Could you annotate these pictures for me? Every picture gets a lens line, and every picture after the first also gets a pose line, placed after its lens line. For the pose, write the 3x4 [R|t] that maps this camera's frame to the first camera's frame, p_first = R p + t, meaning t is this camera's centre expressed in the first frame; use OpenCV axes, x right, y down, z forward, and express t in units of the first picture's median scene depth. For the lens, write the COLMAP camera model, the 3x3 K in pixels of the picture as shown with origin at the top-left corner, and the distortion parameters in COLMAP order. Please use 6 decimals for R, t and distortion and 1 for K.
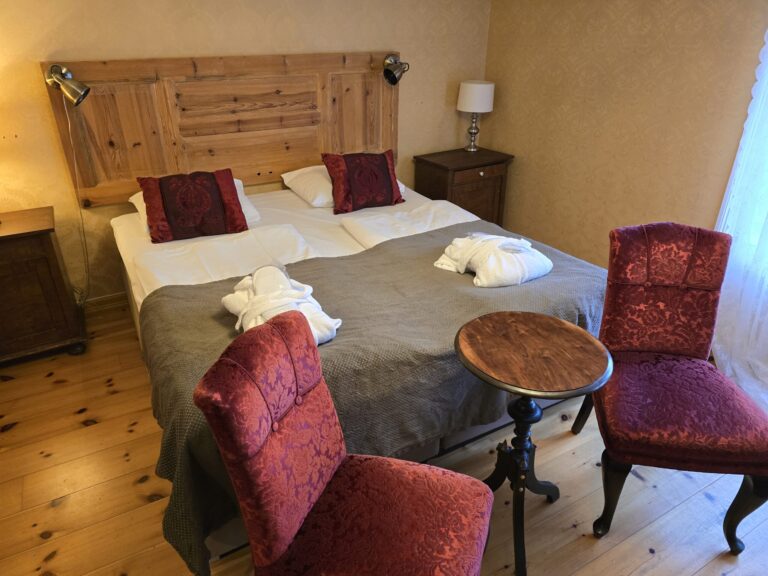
lens RADIAL K [[514.0, 0, 374.3], [0, 514.0, 287.8], [0, 0, 1]] dist [0.066274, -0.058863]
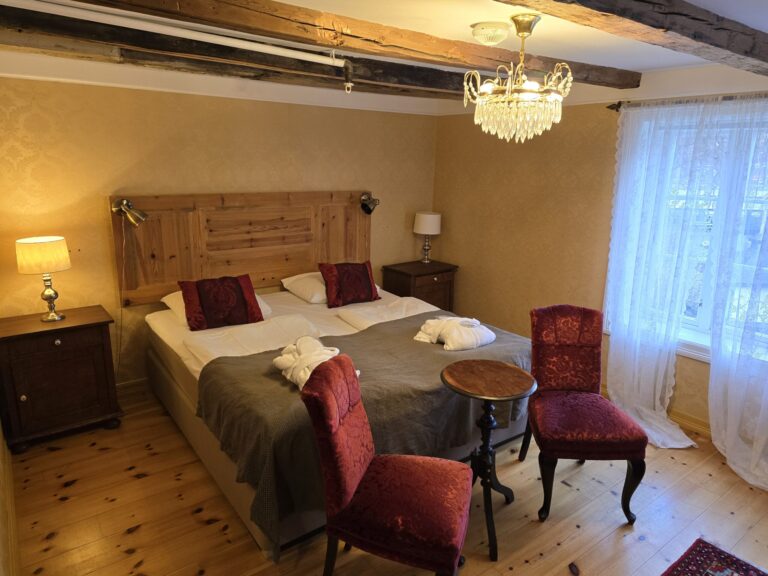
lens RADIAL K [[514.0, 0, 390.2], [0, 514.0, 286.9], [0, 0, 1]] dist [0.066274, -0.058863]
pose [[0.989776, -0.005946, 0.142505, -0.118284], [0.036745, 0.976035, -0.214487, 0.093141], [-0.137814, 0.217530, 0.966275, -0.297213]]
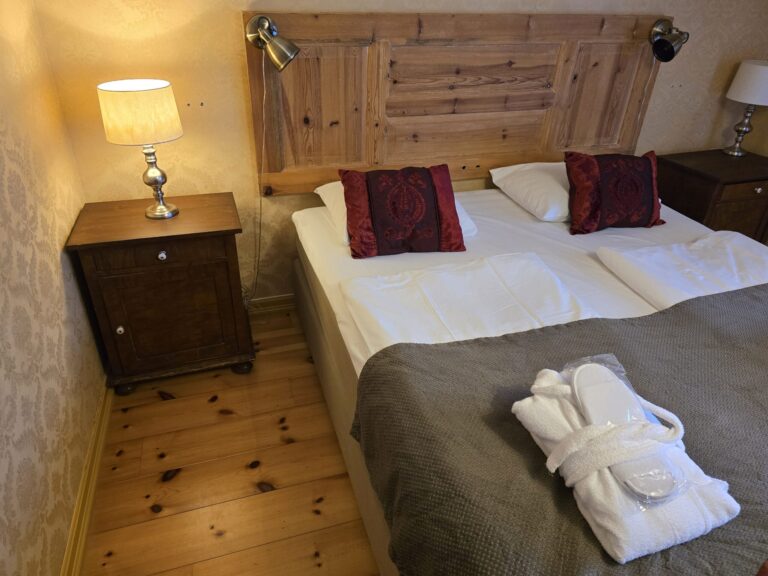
lens RADIAL K [[514.0, 0, 379.2], [0, 514.0, 282.9], [0, 0, 1]] dist [0.066274, -0.058863]
pose [[0.980096, 0.128432, -0.151381, -0.251109], [-0.119189, 0.990494, 0.068665, -0.100694], [0.158761, -0.049255, 0.986088, 0.228390]]
